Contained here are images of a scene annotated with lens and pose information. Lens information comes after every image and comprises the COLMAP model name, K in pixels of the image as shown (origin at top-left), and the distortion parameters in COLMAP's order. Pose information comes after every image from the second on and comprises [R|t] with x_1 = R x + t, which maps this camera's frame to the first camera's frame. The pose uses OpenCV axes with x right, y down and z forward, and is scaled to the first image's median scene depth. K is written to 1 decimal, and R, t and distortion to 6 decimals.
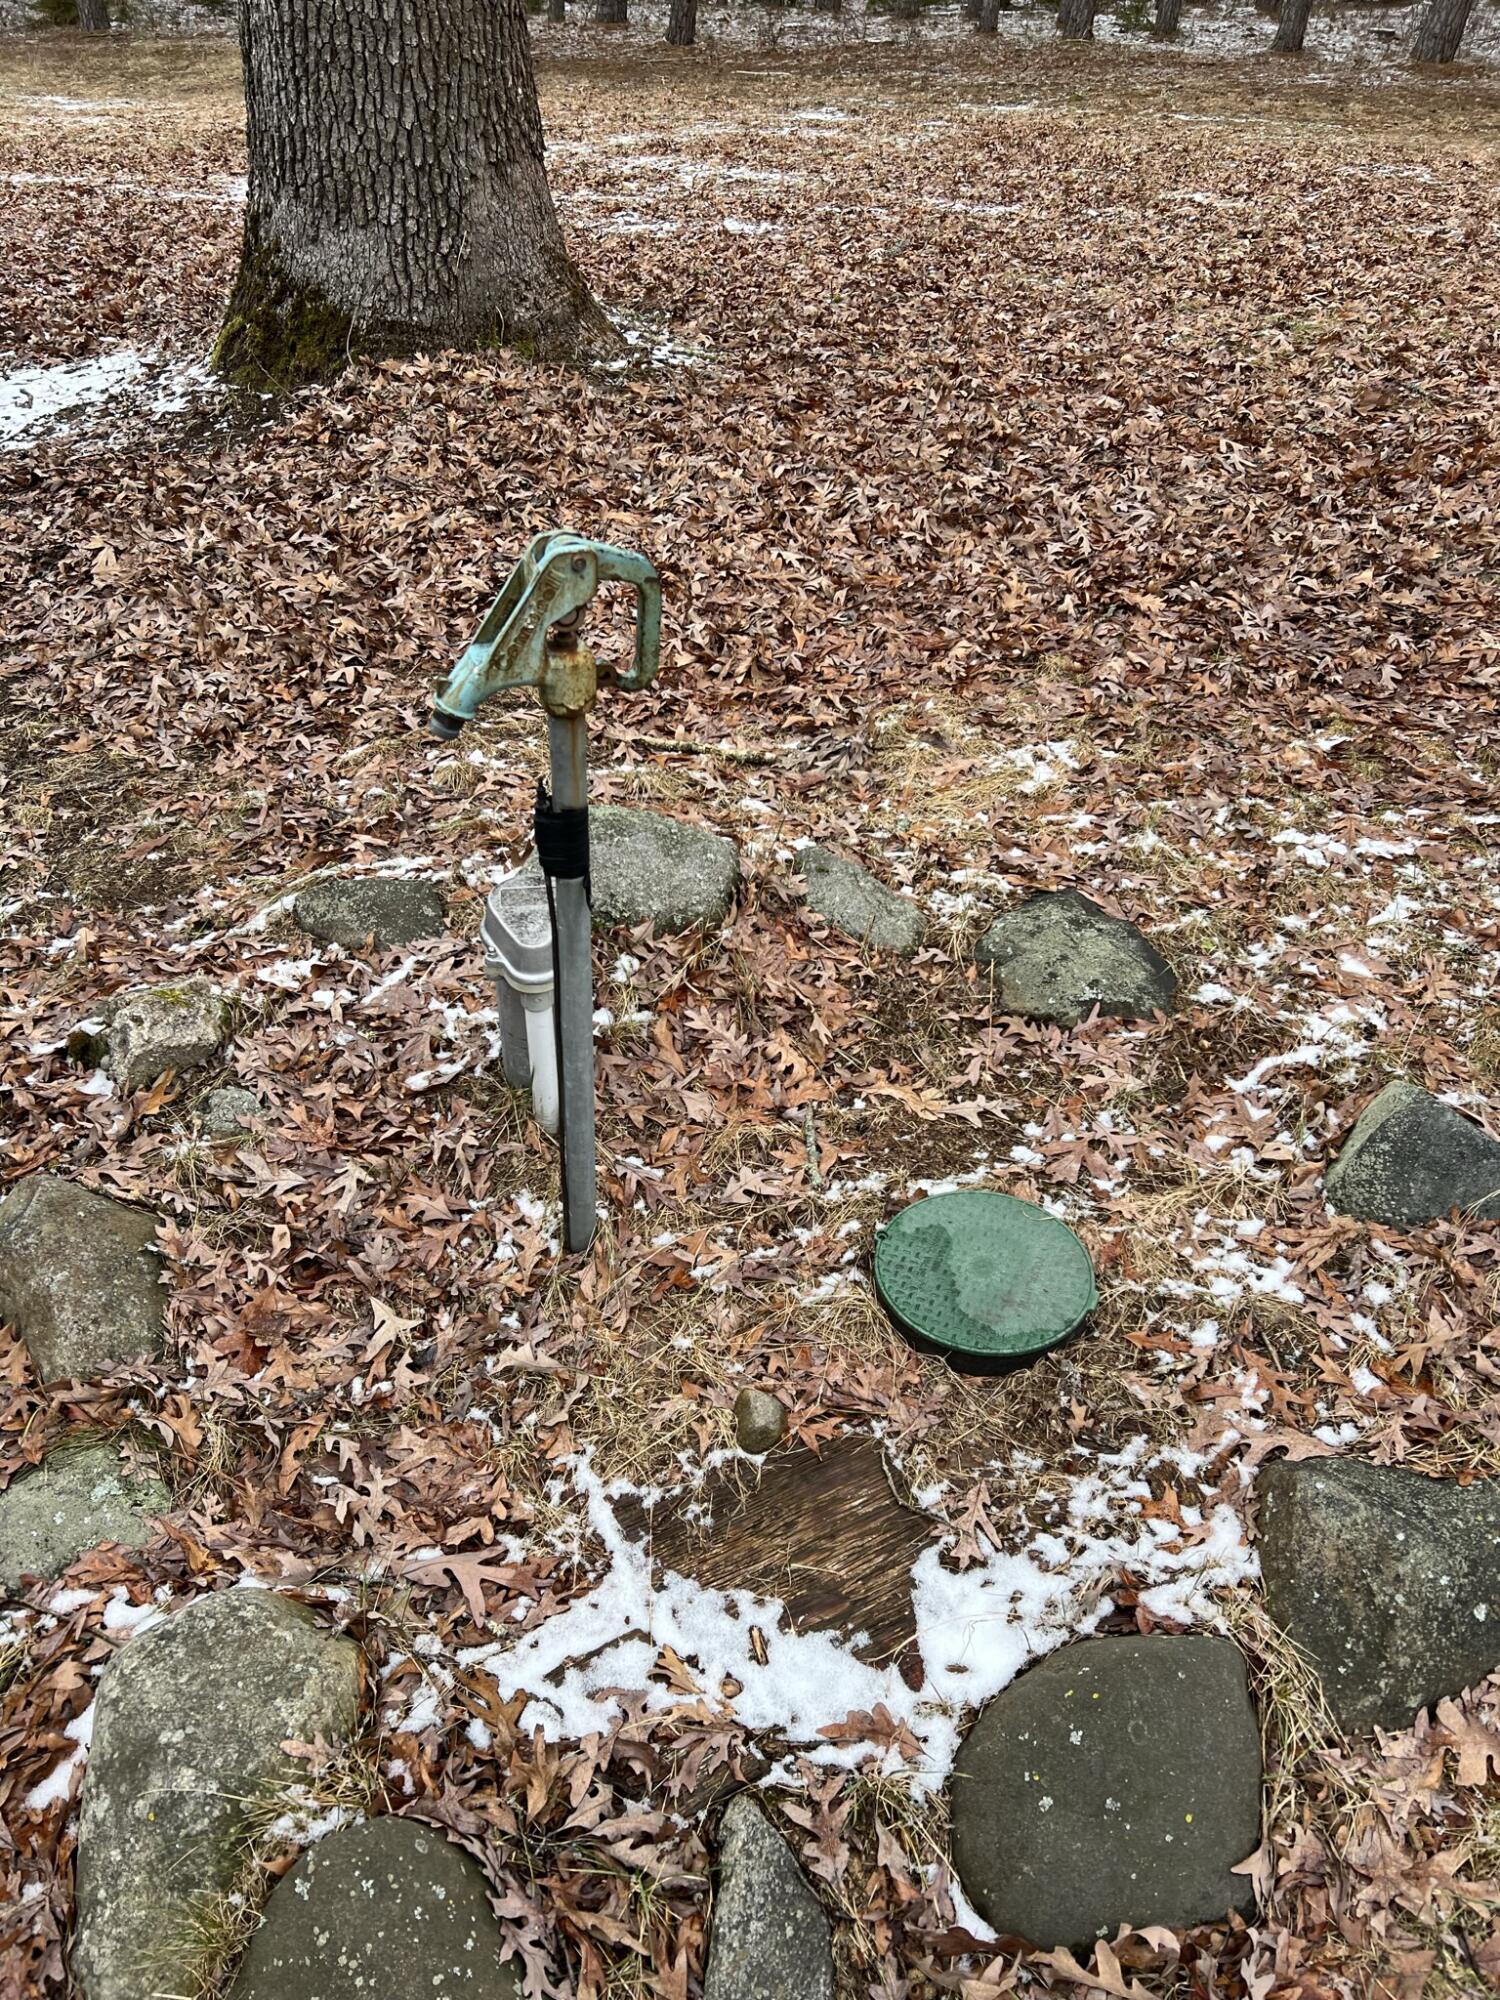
lens RADIAL K [[1503.4, 0, 740.7], [0, 1503.4, 1009.0], [0, 0, 1]] dist [0.053506, -0.052909]
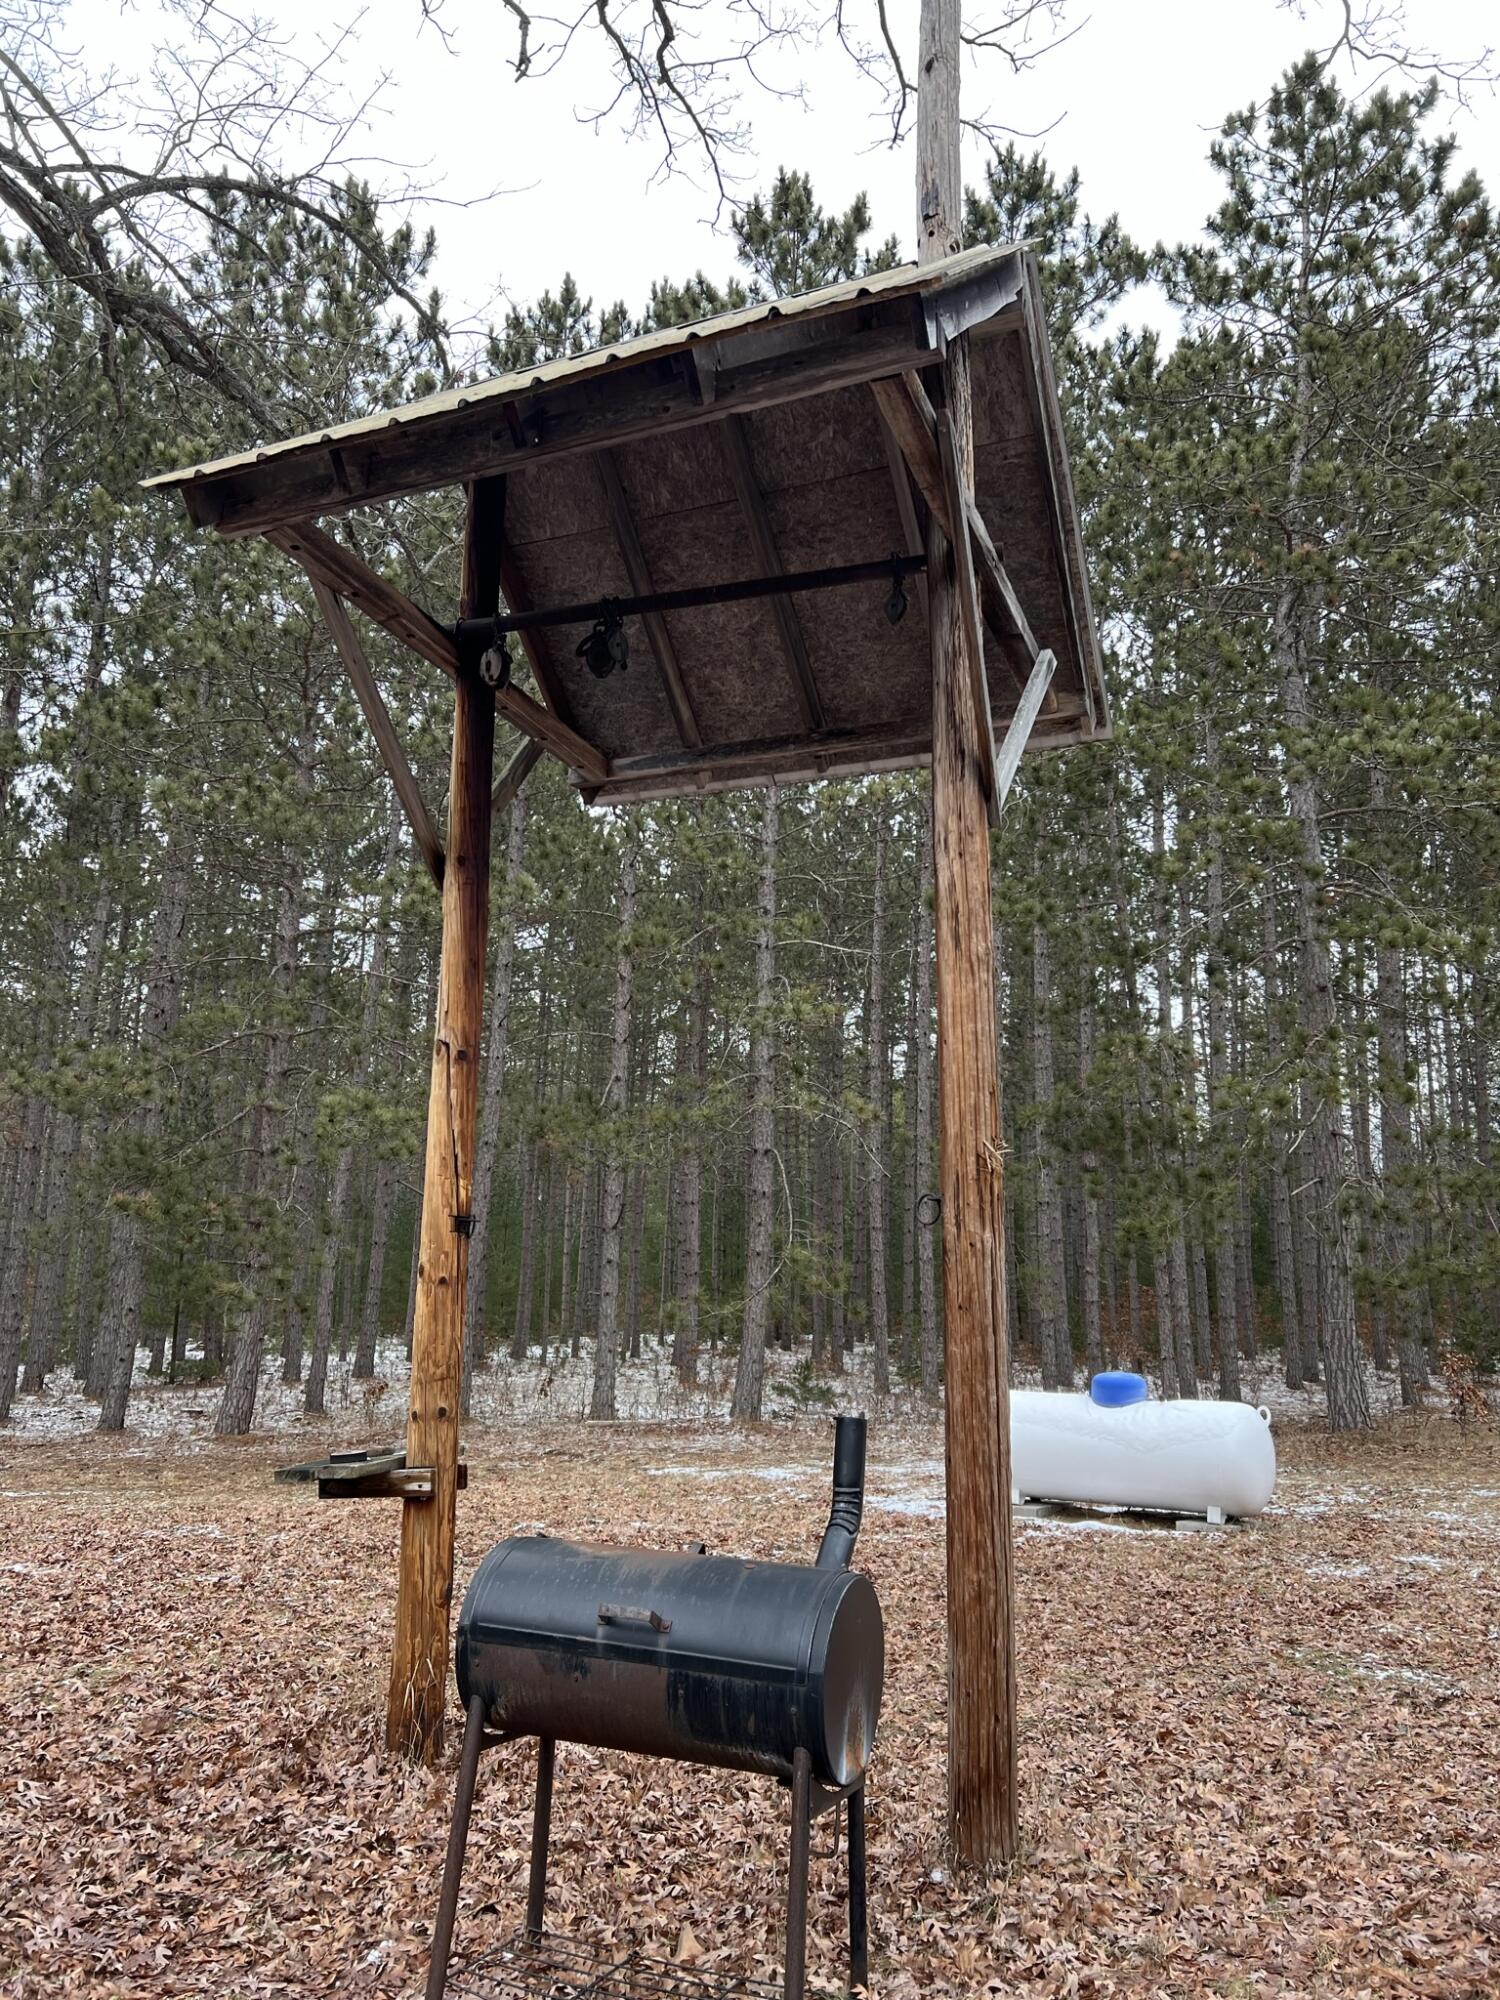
lens RADIAL K [[1503.4, 0, 751.6], [0, 1503.4, 1011.3], [0, 0, 1]] dist [0.053506, -0.052909]
pose [[0.783880, 0.126313, 0.607928, -0.035748], [0.355897, 0.710889, -0.606609, 0.130585], [-0.508792, 0.691869, 0.512297, -0.335482]]
